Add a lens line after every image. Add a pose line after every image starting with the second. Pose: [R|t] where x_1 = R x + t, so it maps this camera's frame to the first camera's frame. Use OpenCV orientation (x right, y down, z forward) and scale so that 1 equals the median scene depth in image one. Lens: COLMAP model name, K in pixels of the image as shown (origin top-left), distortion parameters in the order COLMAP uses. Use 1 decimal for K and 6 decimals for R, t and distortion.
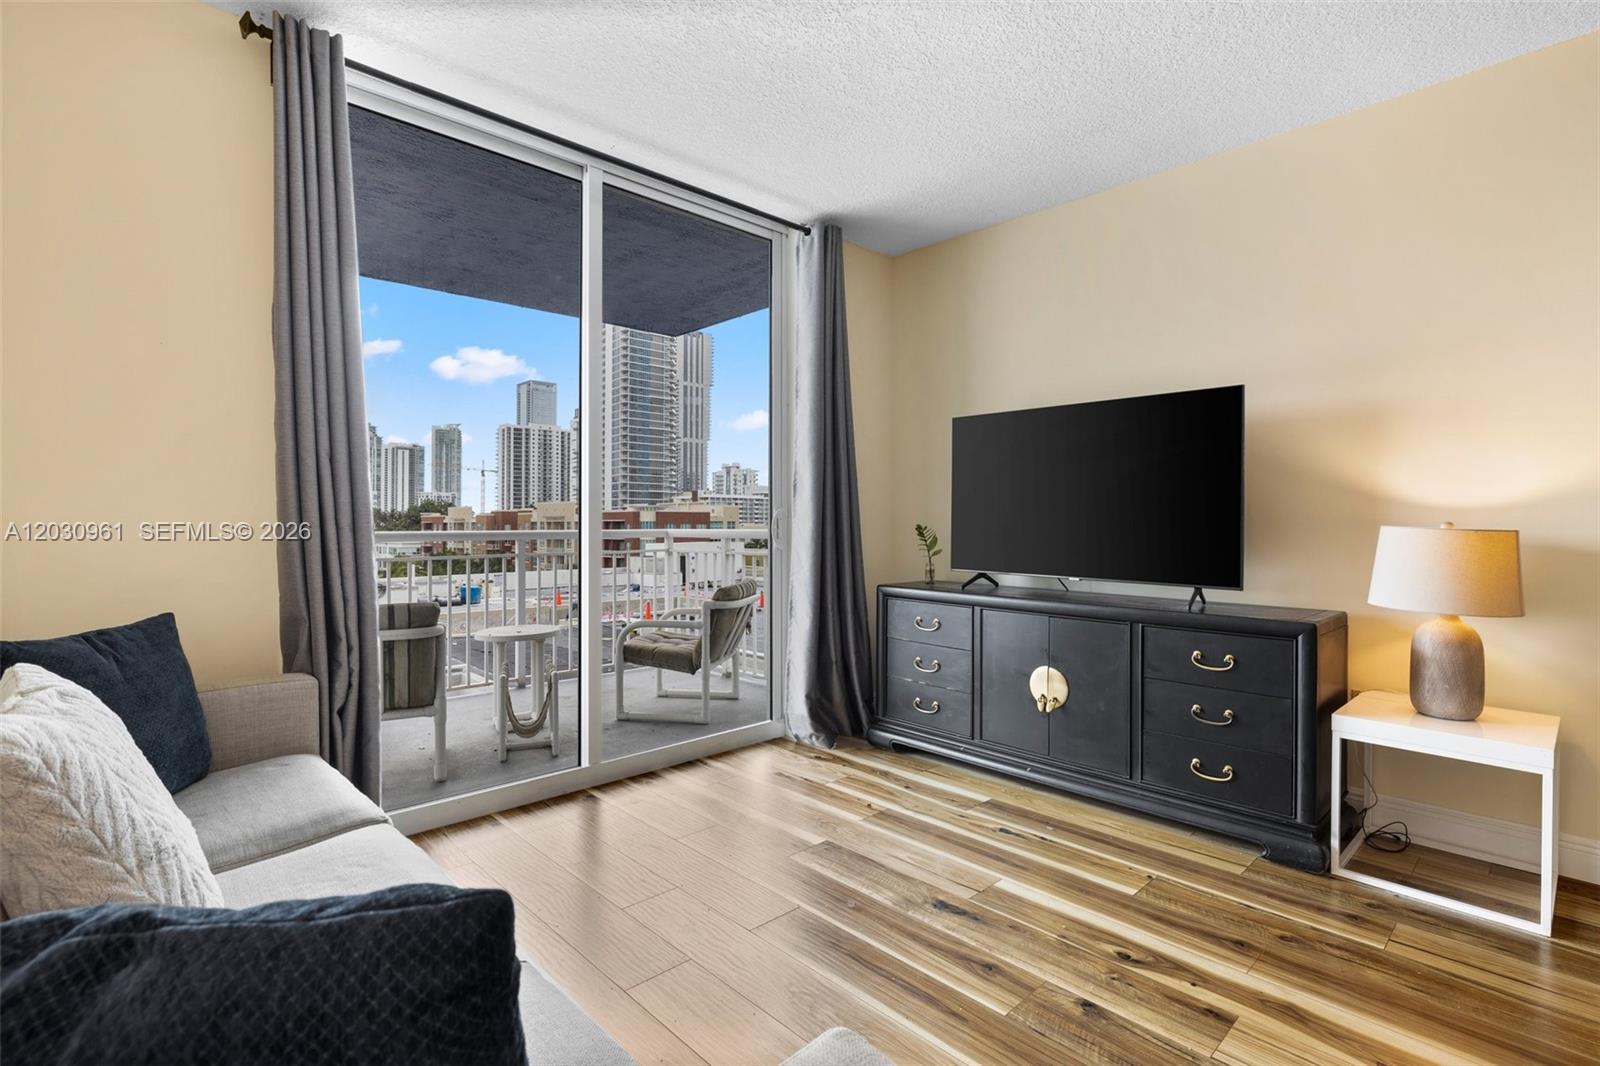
lens RADIAL K [[758.4, 0, 812.9], [0, 758.4, 518.9], [0, 0, 1]] dist [-0.008556, 0.001173]
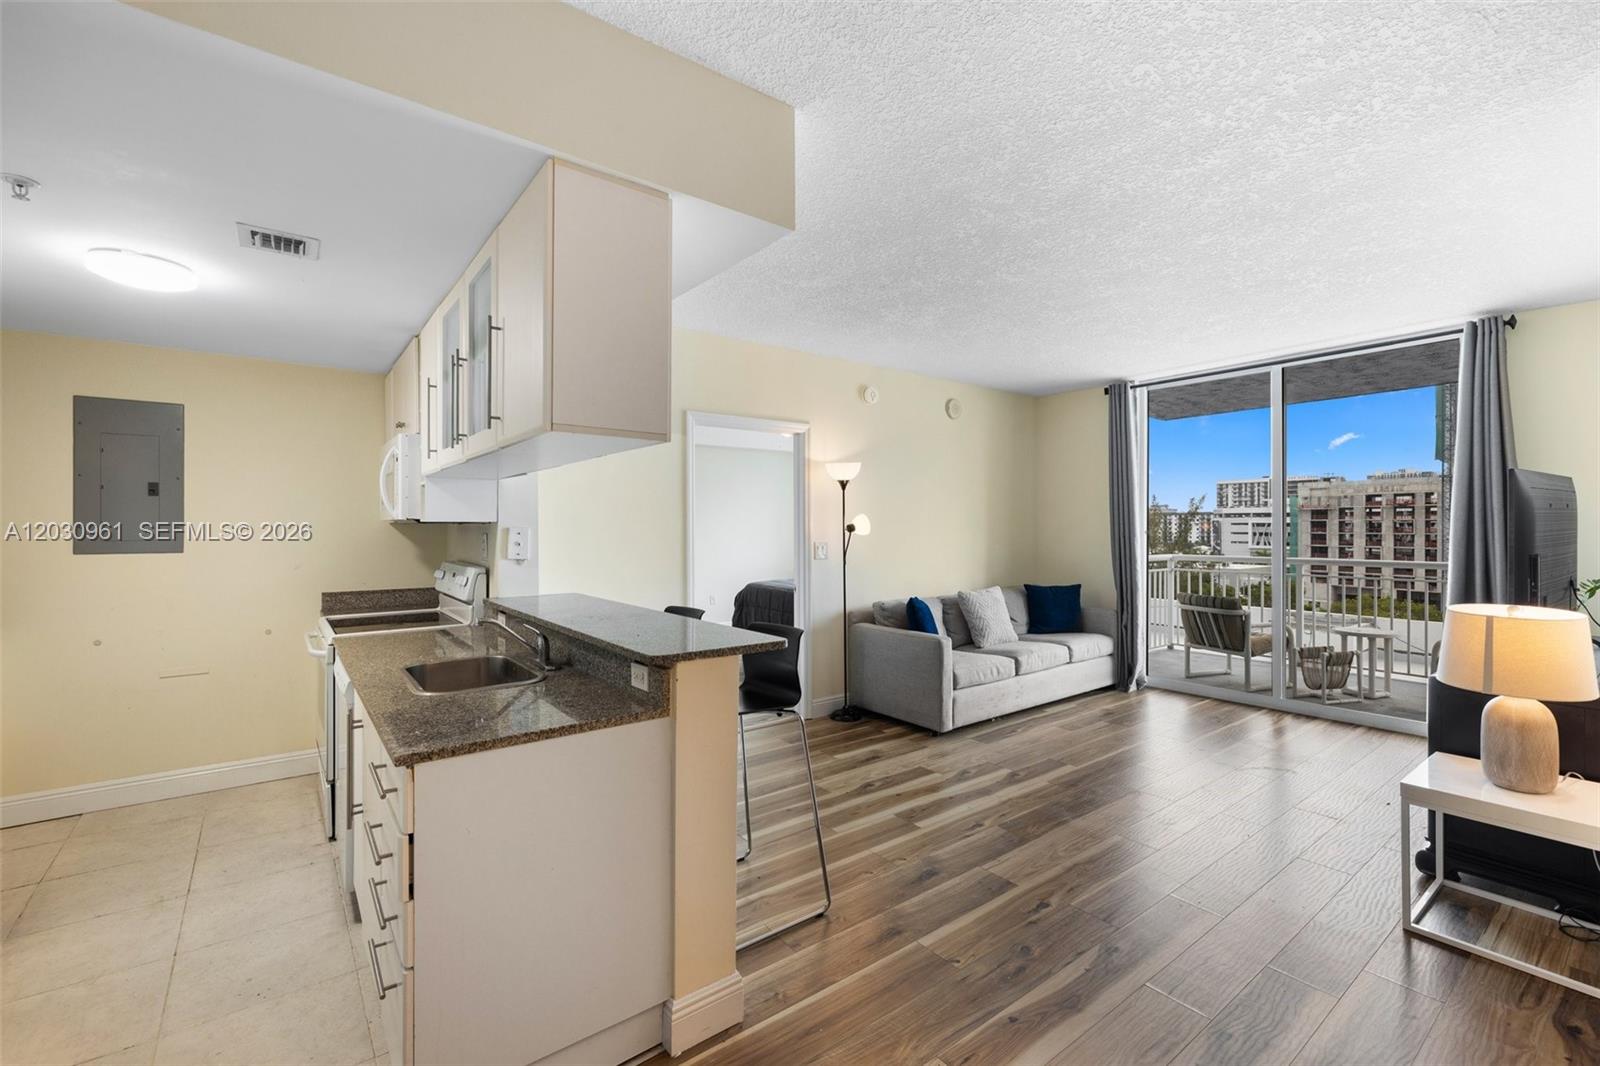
lens RADIAL K [[673.3, 0, 802.3], [0, 673.3, 527.2], [0, 0, 1]] dist [-0.001164, 0.000175]
pose [[-0.118064, 0.000422, -0.993006, 1.666815], [0.003547, 0.999994, 0.000003, -0.096638], [0.993000, -0.003521, -0.118065, 0.089761]]
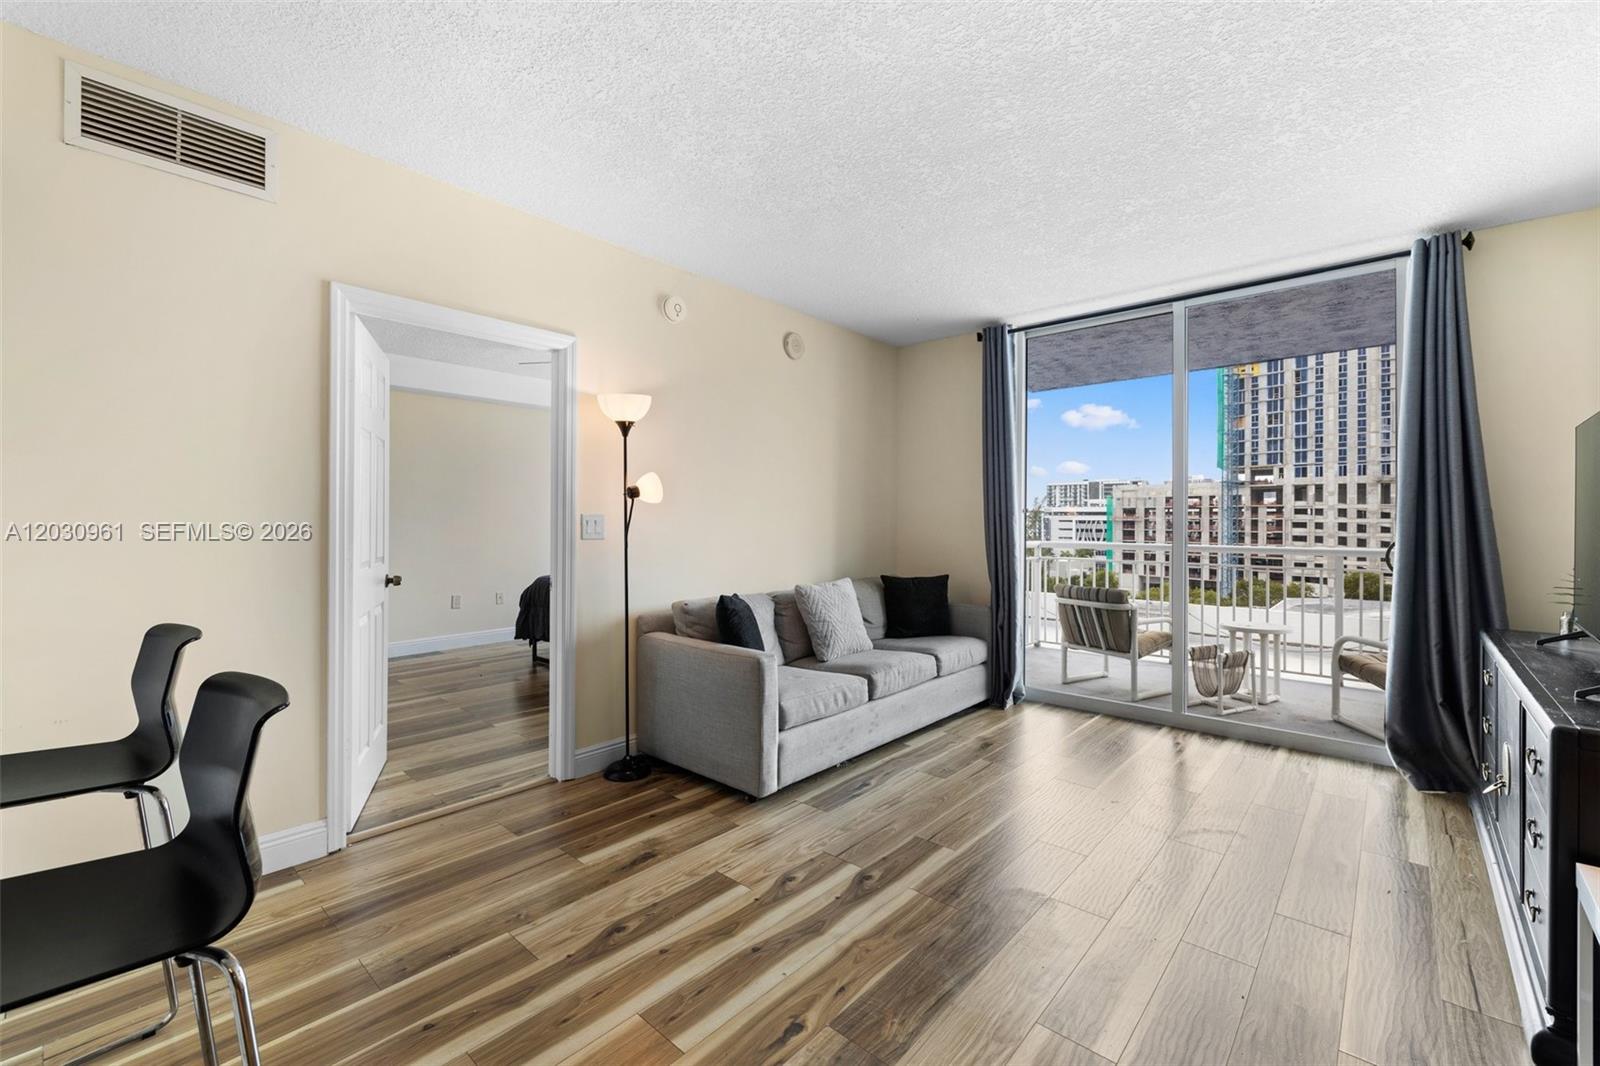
lens RADIAL K [[673.3, 0, 798.1], [0, 673.3, 518.9], [0, 0, 1]] dist [-0.001164, 0.000175]
pose [[0.077851, -0.002524, -0.996962, 1.103590], [-0.004915, 0.999984, -0.002916, -0.046204], [0.996953, 0.005127, 0.077838, 0.202793]]
